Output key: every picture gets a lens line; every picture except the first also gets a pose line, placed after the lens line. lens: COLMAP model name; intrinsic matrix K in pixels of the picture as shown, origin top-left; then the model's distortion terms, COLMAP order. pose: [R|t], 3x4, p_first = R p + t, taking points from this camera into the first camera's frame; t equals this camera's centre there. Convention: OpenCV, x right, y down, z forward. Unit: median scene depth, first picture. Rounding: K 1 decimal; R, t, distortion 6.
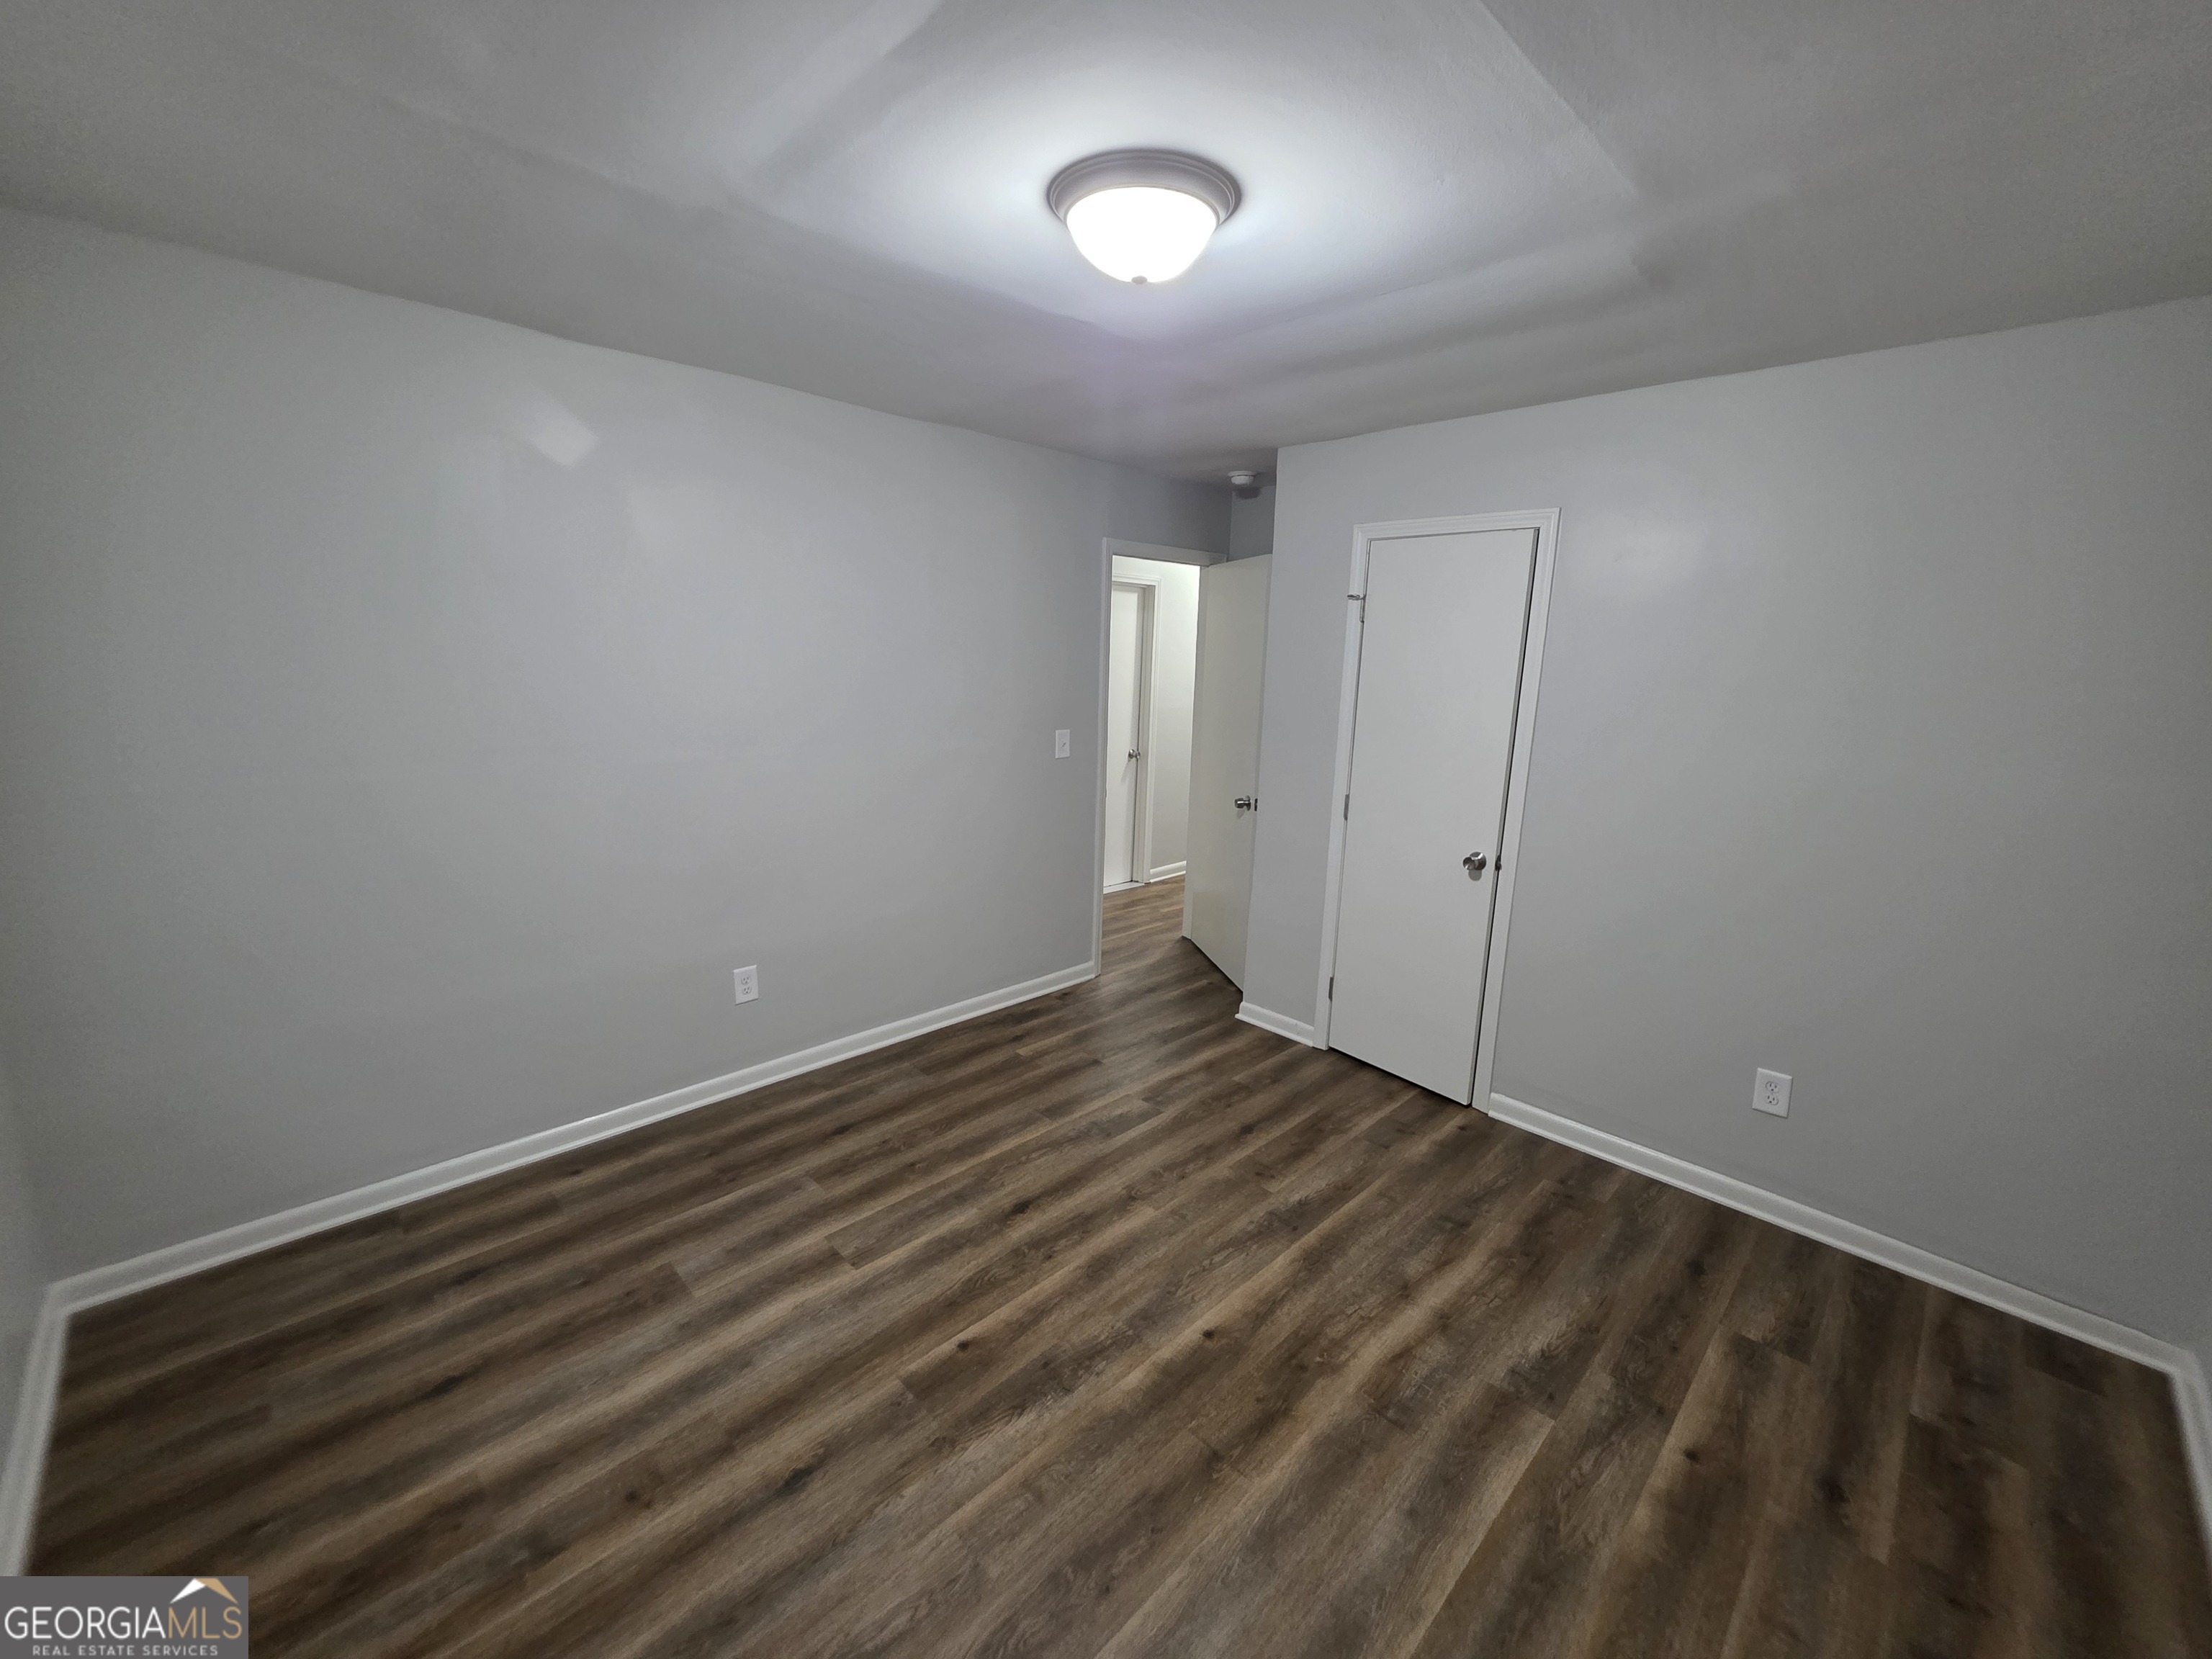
lens RADIAL K [[884.2, 0, 1105.0], [0, 884.2, 813.7], [0, 0, 1]] dist [-0.002639, 0.001234]
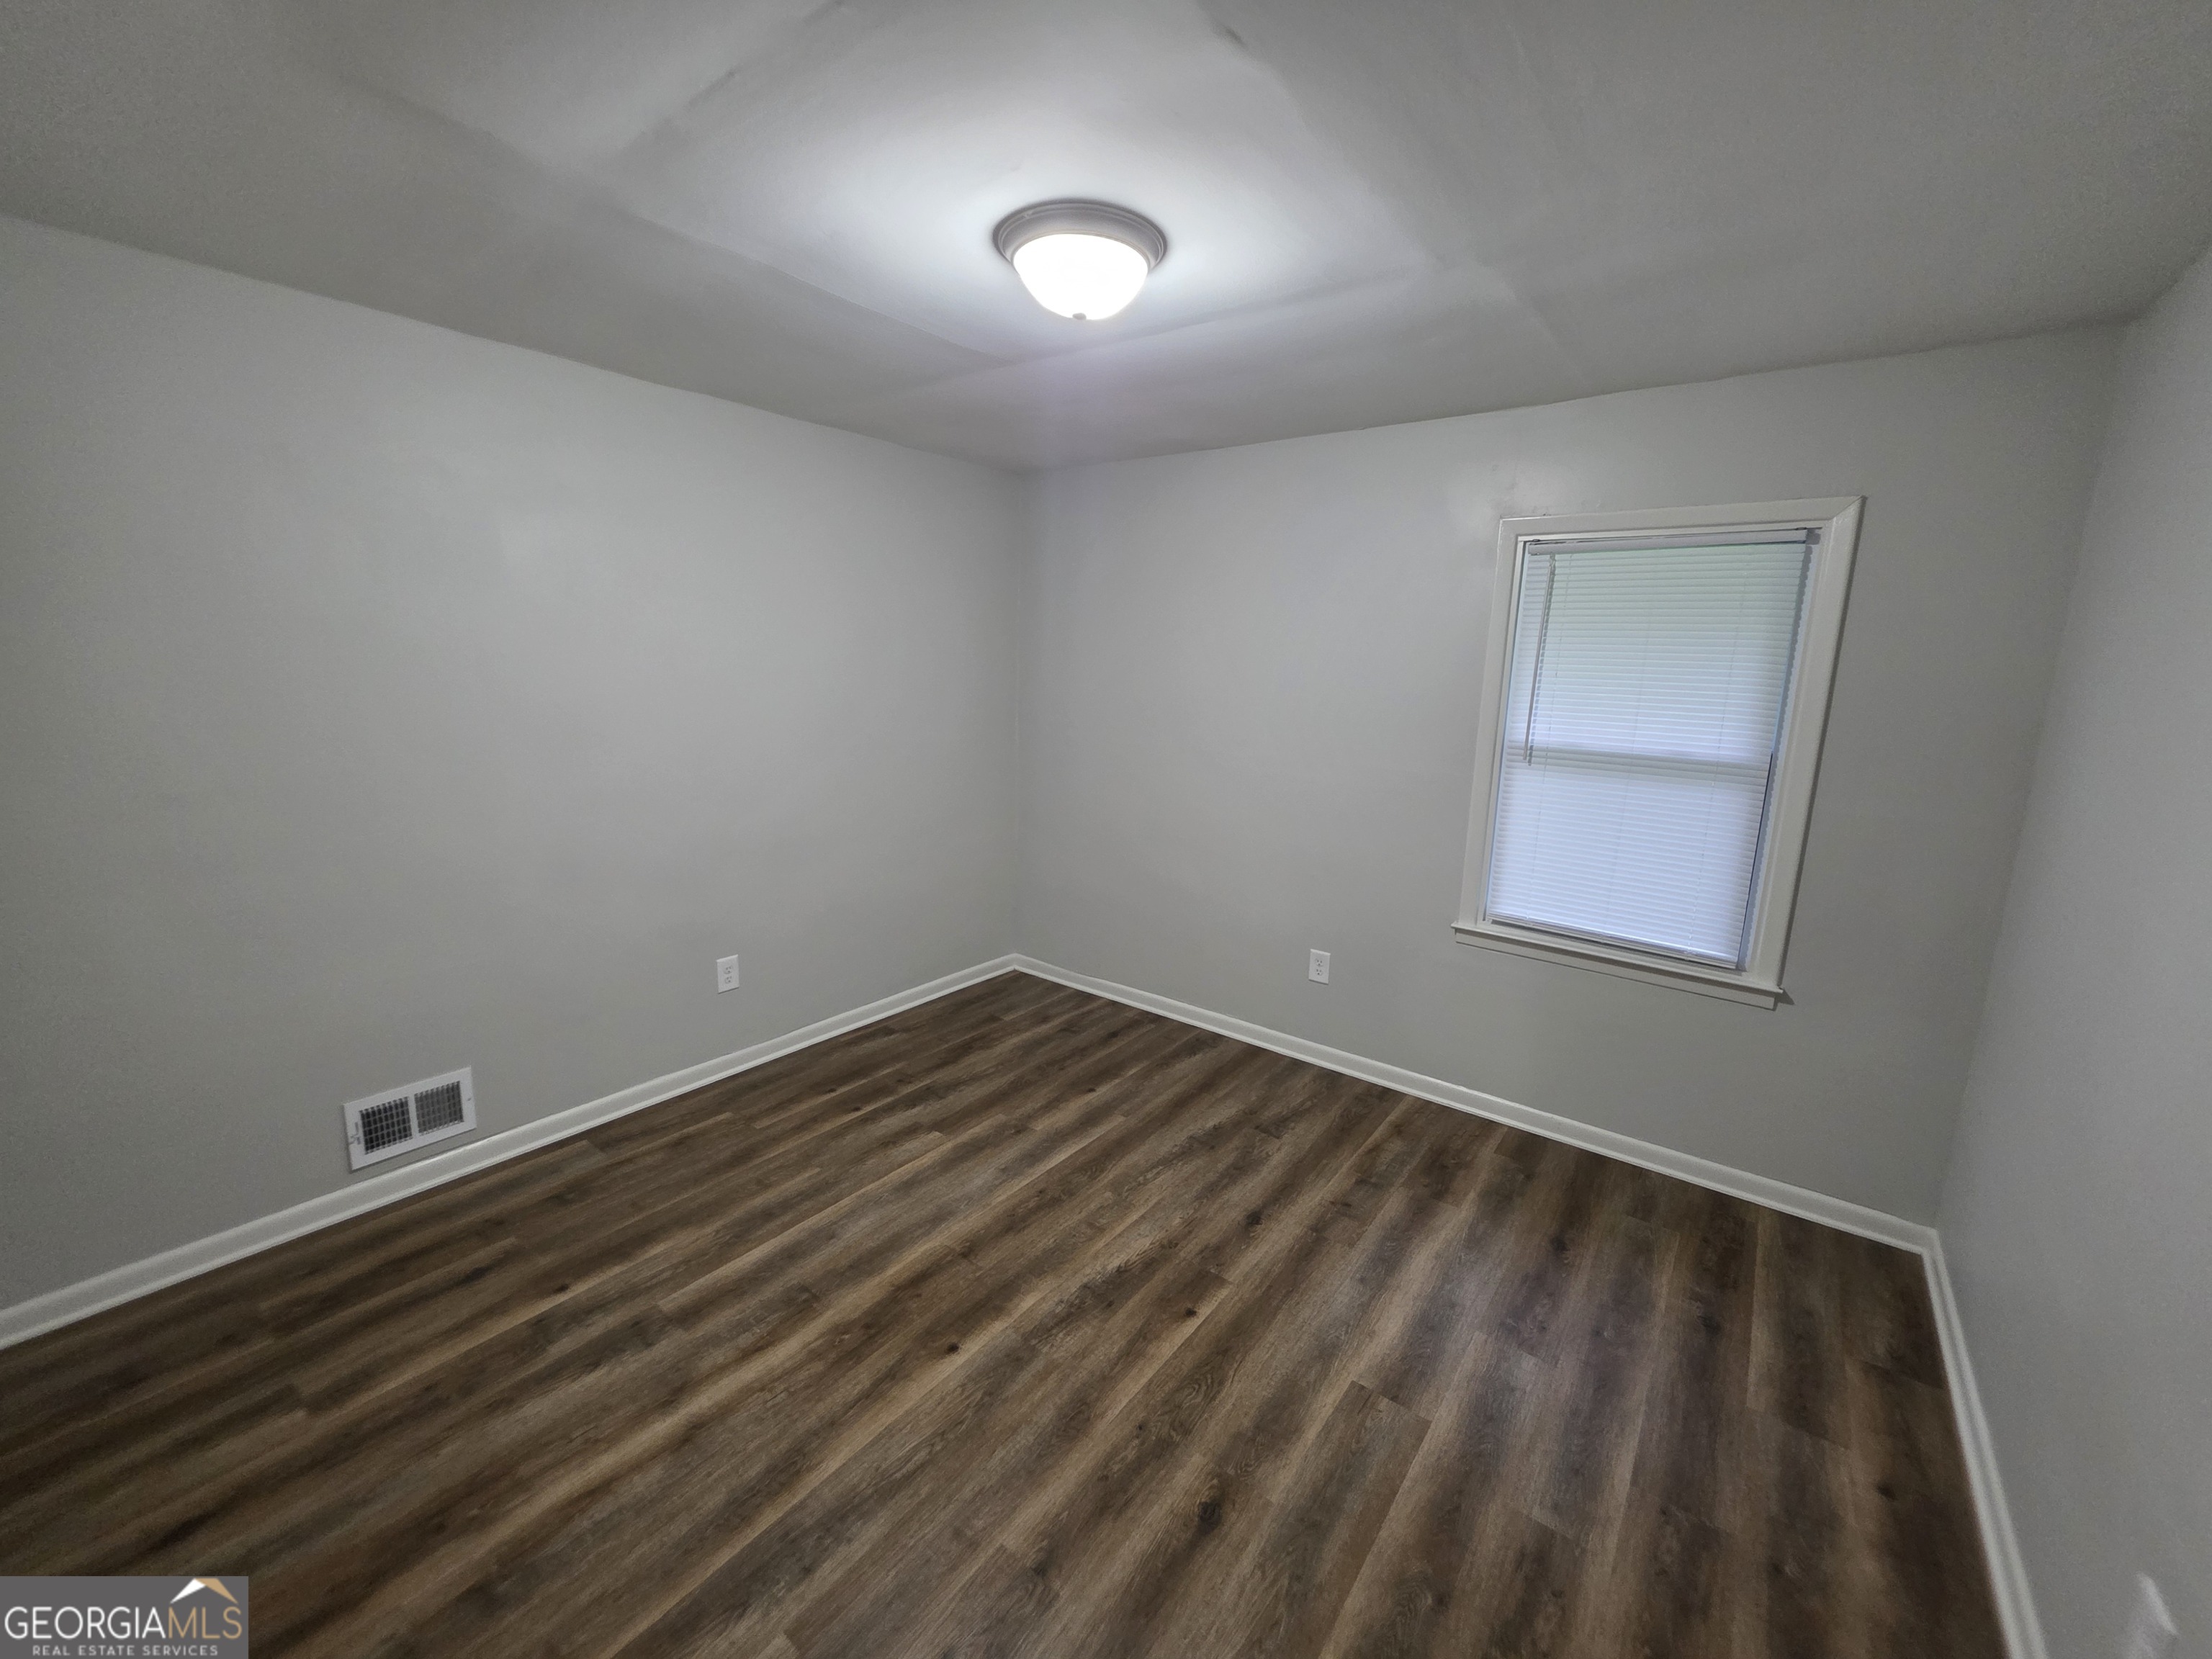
lens RADIAL K [[884.2, 0, 1097.3], [0, 884.2, 819.1], [0, 0, 1]] dist [-0.002639, 0.001234]
pose [[-0.989683, -0.032041, -0.139646, 0.116740], [-0.081337, 0.928032, 0.363513, -0.320853], [0.117949, 0.371121, -0.921063, 1.729924]]
